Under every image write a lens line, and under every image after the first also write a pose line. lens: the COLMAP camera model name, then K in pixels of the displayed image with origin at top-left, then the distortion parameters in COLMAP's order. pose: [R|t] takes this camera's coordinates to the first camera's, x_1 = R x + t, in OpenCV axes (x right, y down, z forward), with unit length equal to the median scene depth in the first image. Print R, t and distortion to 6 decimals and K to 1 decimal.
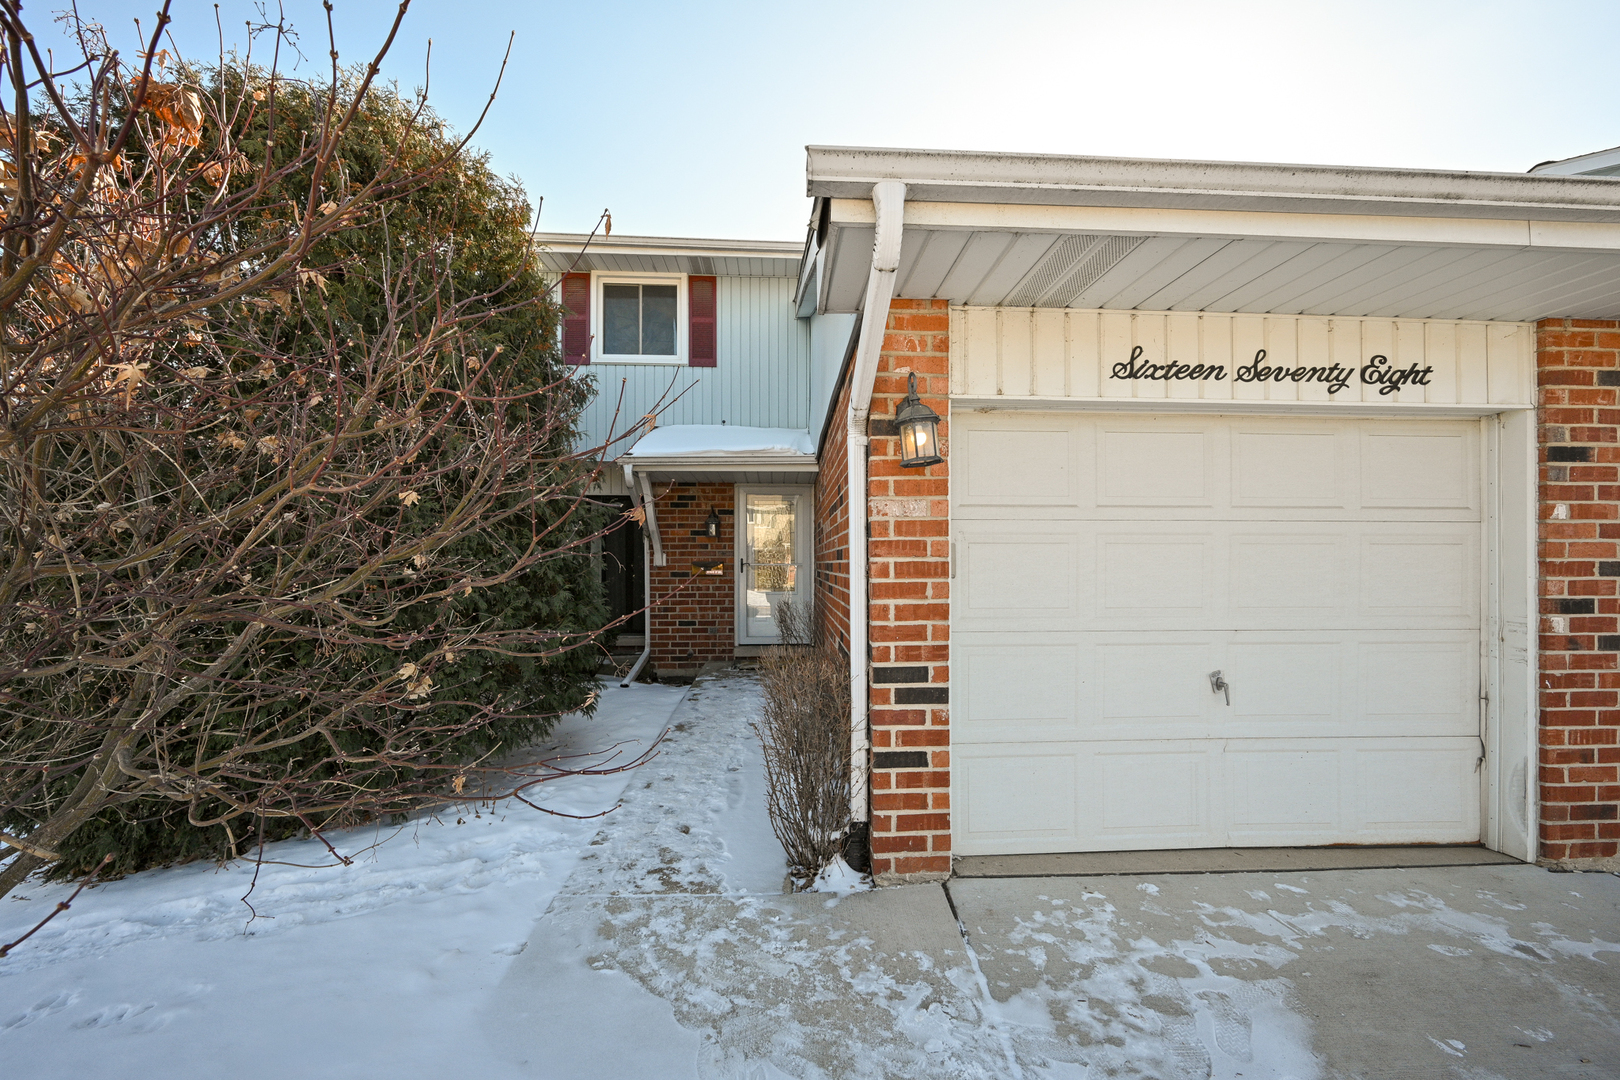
lens RADIAL K [[632.5, 0, 818.5], [0, 632.5, 549.6], [0, 0, 1]] dist [0.000583, 0.000046]
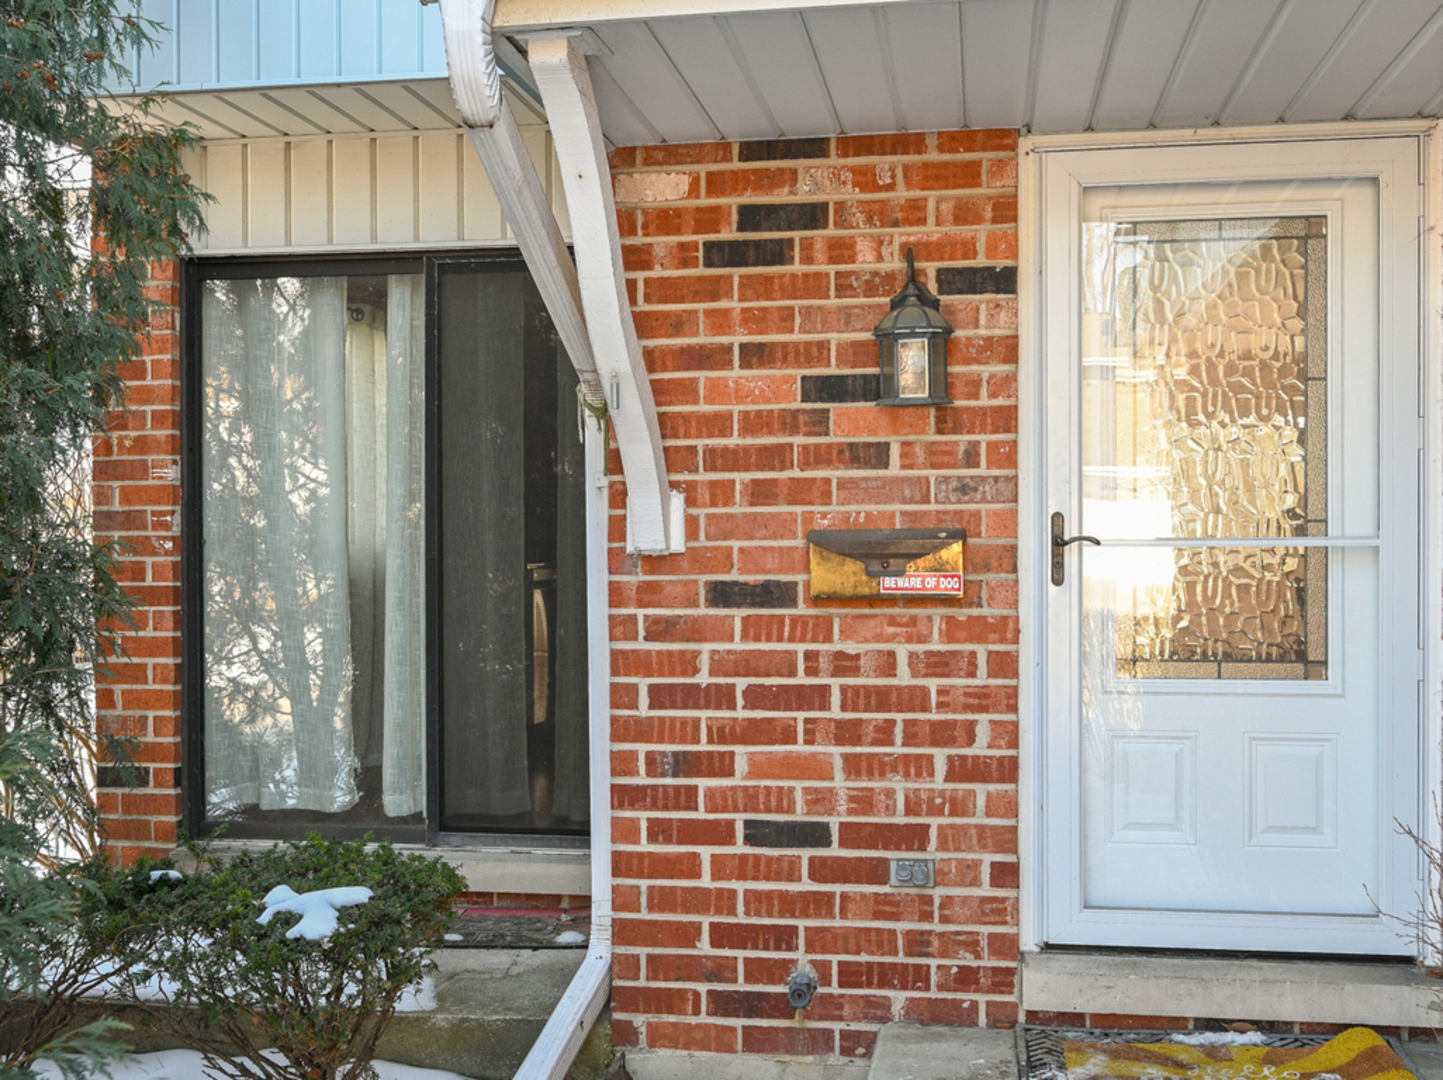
lens RADIAL K [[1008.9, 0, 719.7], [0, 1008.9, 539.3], [0, 0, 1]] dist [0.003149, 0.000293]
pose [[0.986860, -0.003598, -0.161537, -0.176105], [0.004744, 0.999966, 0.006709, 0.019443], [0.161507, -0.007387, 0.986844, 0.676233]]
